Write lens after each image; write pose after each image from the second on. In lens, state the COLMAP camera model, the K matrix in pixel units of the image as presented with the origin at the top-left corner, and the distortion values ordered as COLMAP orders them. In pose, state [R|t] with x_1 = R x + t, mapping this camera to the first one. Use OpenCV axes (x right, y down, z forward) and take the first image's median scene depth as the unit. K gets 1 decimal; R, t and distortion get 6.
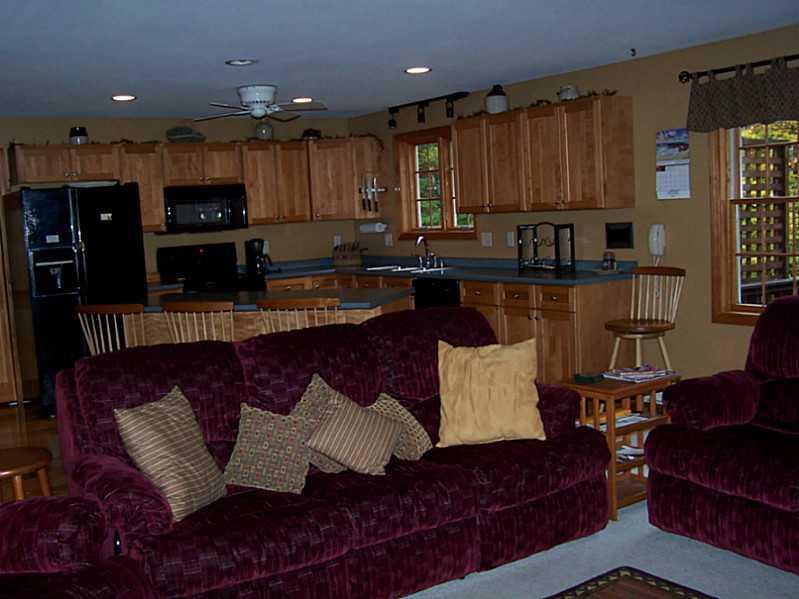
lens RADIAL K [[947.9, 0, 395.5], [0, 947.9, 307.2], [0, 0, 1]] dist [-0.096549, 0.000000]
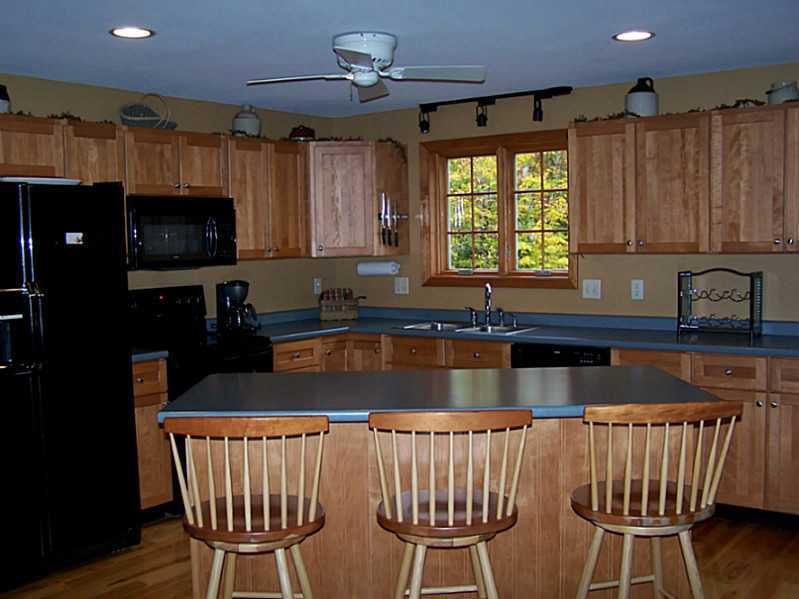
lens RADIAL K [[947.9, 0, 411.2], [0, 947.9, 299.4], [0, 0, 1]] dist [-0.096549, 0.000000]
pose [[0.941936, 0.013543, 0.335518, -0.265757], [0.004502, 0.998587, -0.052946, -0.024198], [-0.335761, 0.051382, 0.940545, 0.342650]]
